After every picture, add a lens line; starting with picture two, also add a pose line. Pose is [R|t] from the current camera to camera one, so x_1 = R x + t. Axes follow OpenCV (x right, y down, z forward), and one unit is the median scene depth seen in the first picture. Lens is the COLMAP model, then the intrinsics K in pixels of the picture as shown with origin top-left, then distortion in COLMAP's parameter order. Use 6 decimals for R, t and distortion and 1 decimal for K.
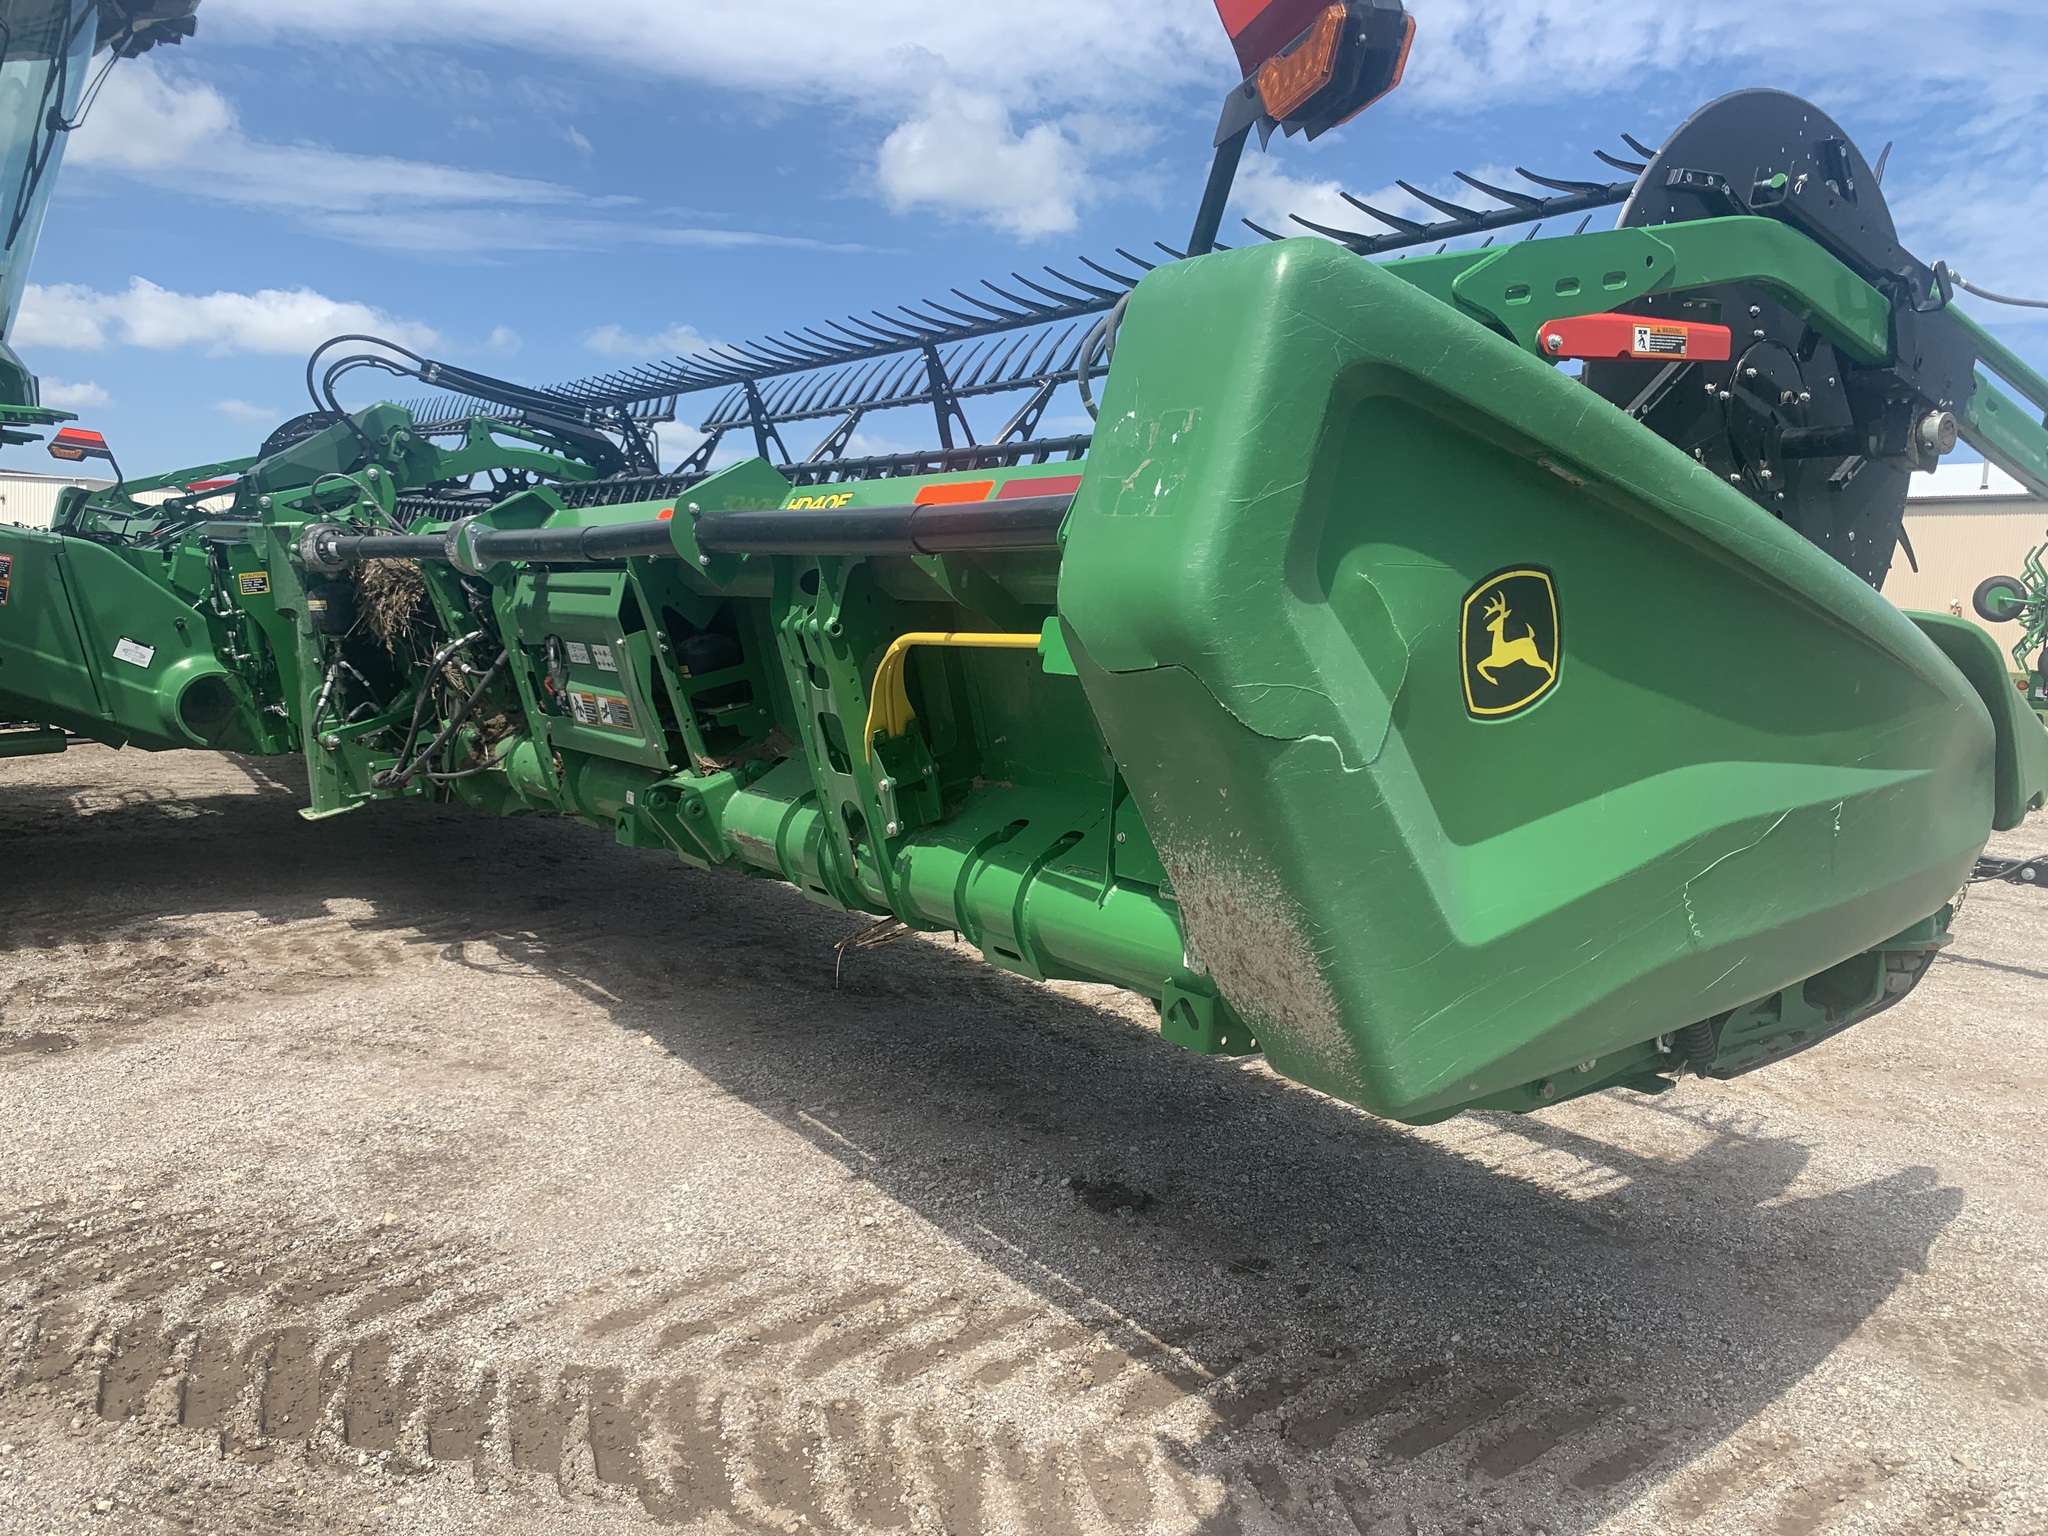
lens RADIAL K [[1688.3, 0, 1025.8], [0, 1688.3, 734.4], [0, 0, 1]] dist [-0.172791, 0.369277]
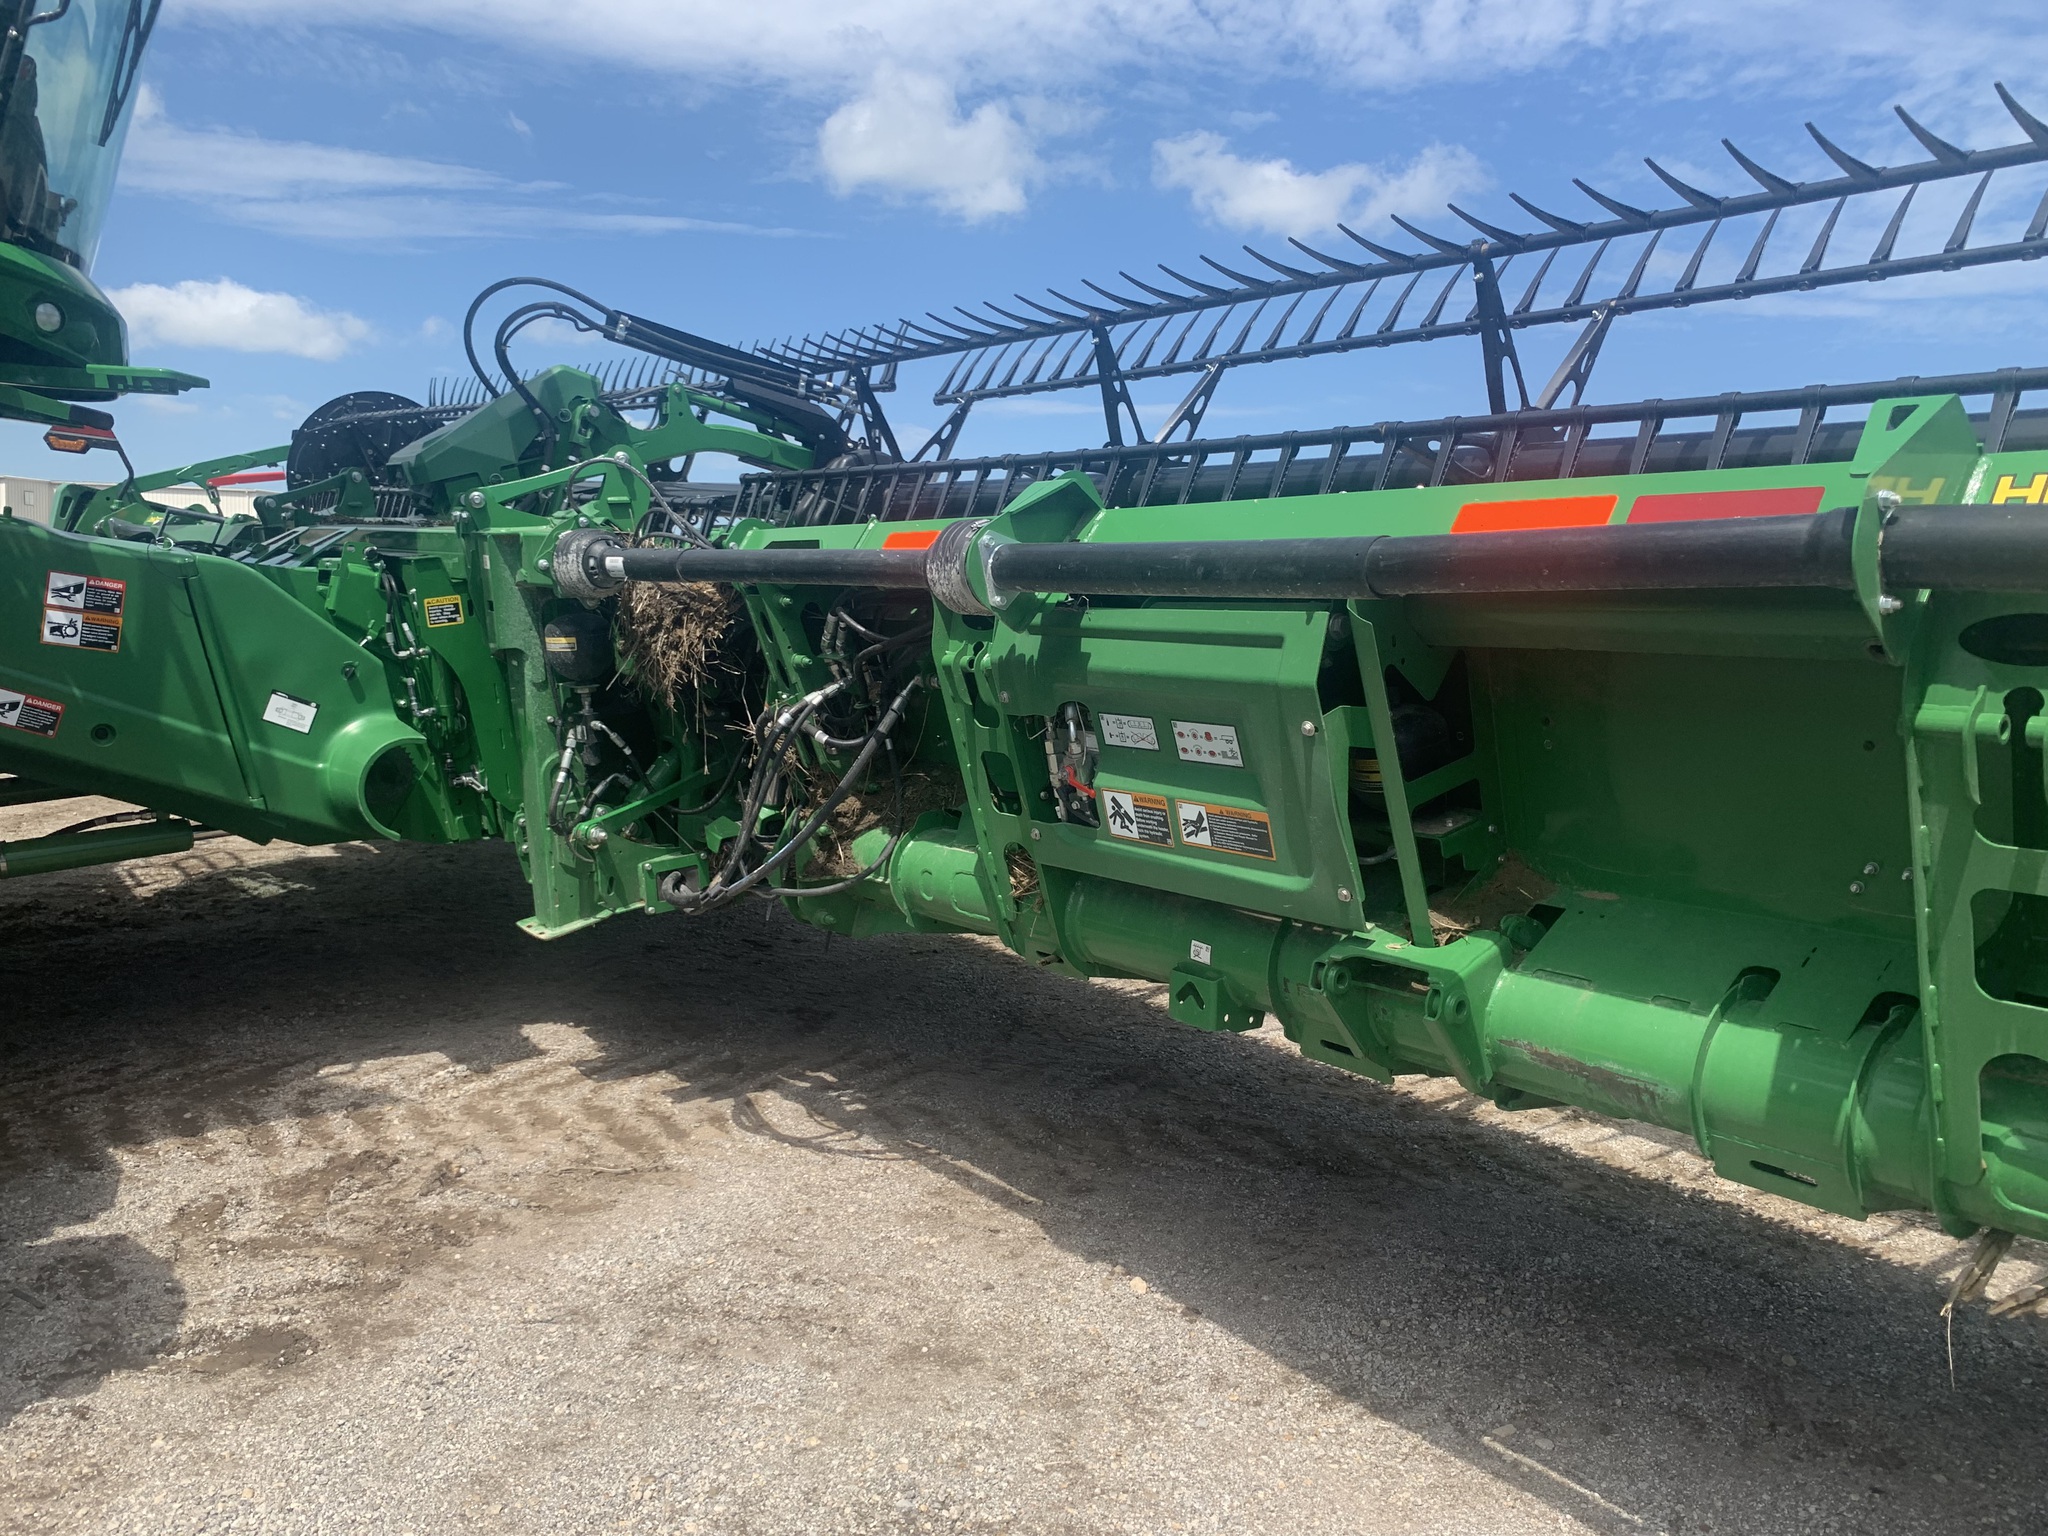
lens RADIAL K [[1563.0, 0, 1019.6], [0, 1563.0, 783.7], [0, 0, 1]] dist [0.006625, -0.003949]
pose [[0.997551, -0.016200, 0.068038, -0.265207], [0.013412, 0.999059, 0.041241, -0.041018], [-0.068642, -0.040228, 0.996830, 0.301361]]
